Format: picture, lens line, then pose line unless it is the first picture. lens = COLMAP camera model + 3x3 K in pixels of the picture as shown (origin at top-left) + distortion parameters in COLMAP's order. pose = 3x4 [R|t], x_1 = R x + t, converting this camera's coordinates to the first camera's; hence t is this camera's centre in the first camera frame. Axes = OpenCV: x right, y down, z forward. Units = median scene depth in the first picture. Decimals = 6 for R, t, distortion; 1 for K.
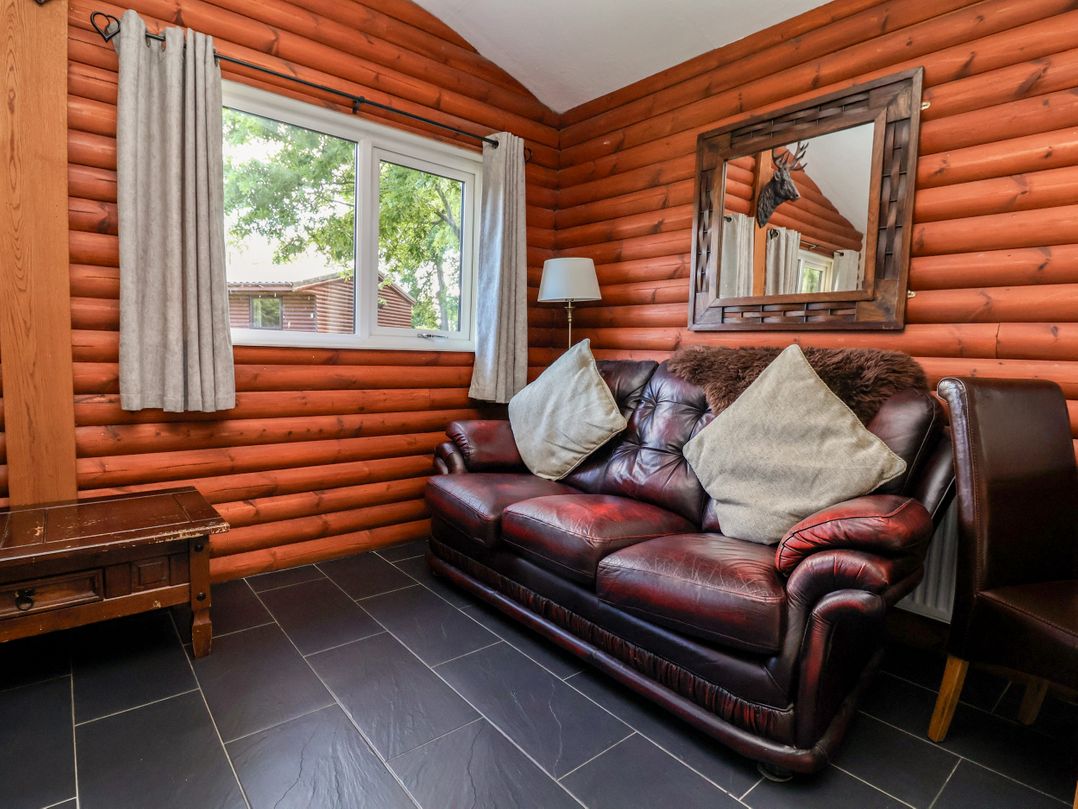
lens RADIAL K [[563.4, 0, 526.6], [0, 563.4, 400.3], [0, 0, 1]] dist [0.000502, -0.014650]
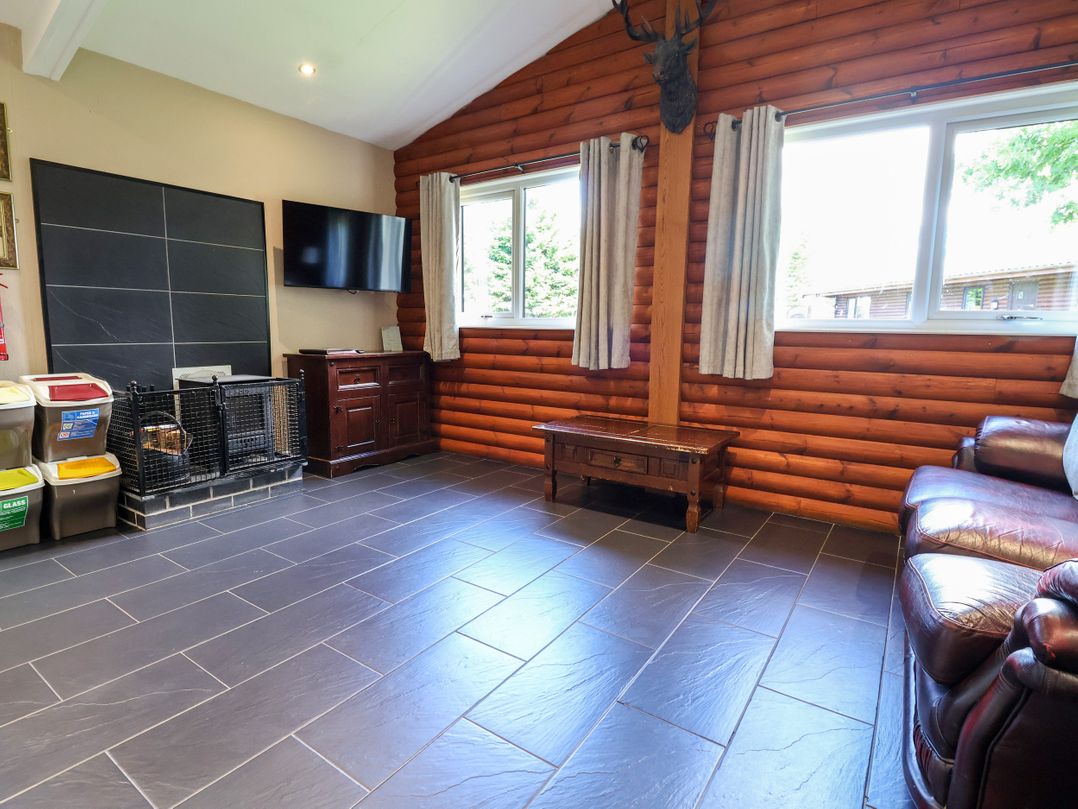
lens RADIAL K [[563.4, 0, 526.6], [0, 563.4, 400.3], [0, 0, 1]] dist [0.000502, -0.014650]
pose [[0.262978, 0.096163, -0.959998, 0.540496], [-0.086713, 0.993349, 0.075750, 0.011372], [0.960897, 0.063323, 0.269568, 0.084968]]
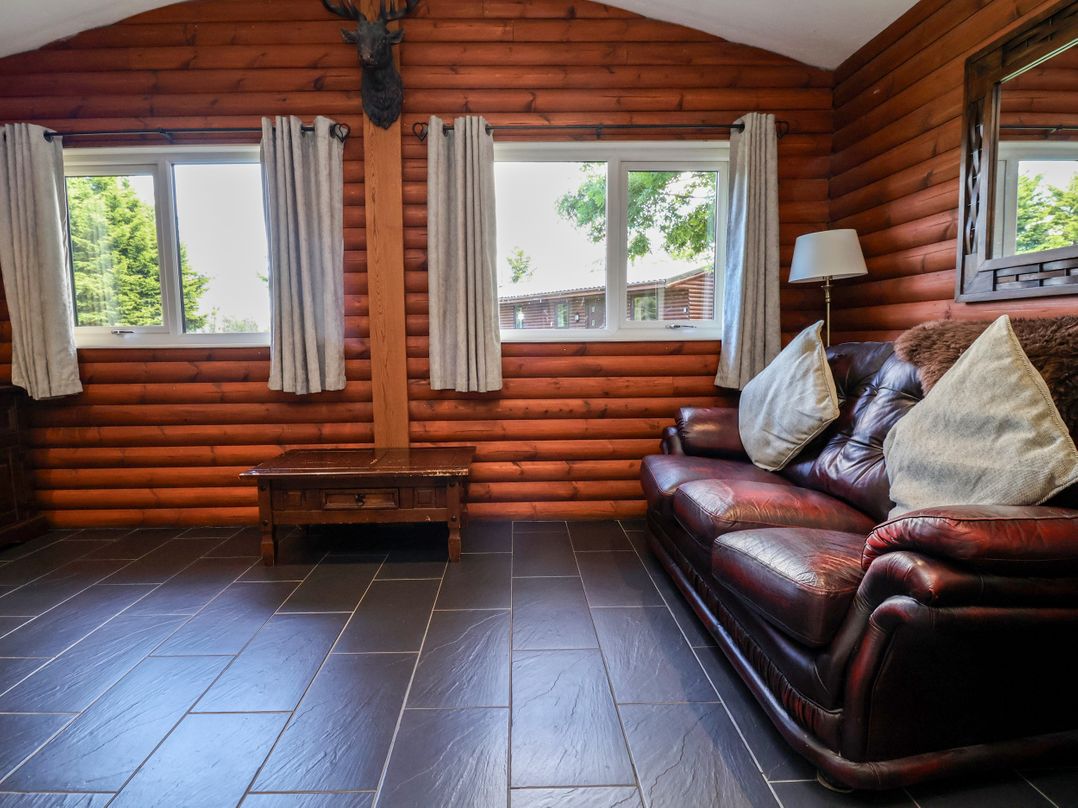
lens RADIAL K [[586.8, 0, 527.8], [0, 586.8, 399.3], [0, 0, 1]] dist [0.003814, -0.018137]
pose [[0.783513, 0.021552, -0.621002, 0.345810], [-0.017120, 0.999768, 0.013096, 0.014640], [0.621140, 0.000370, 0.783700, -0.039965]]
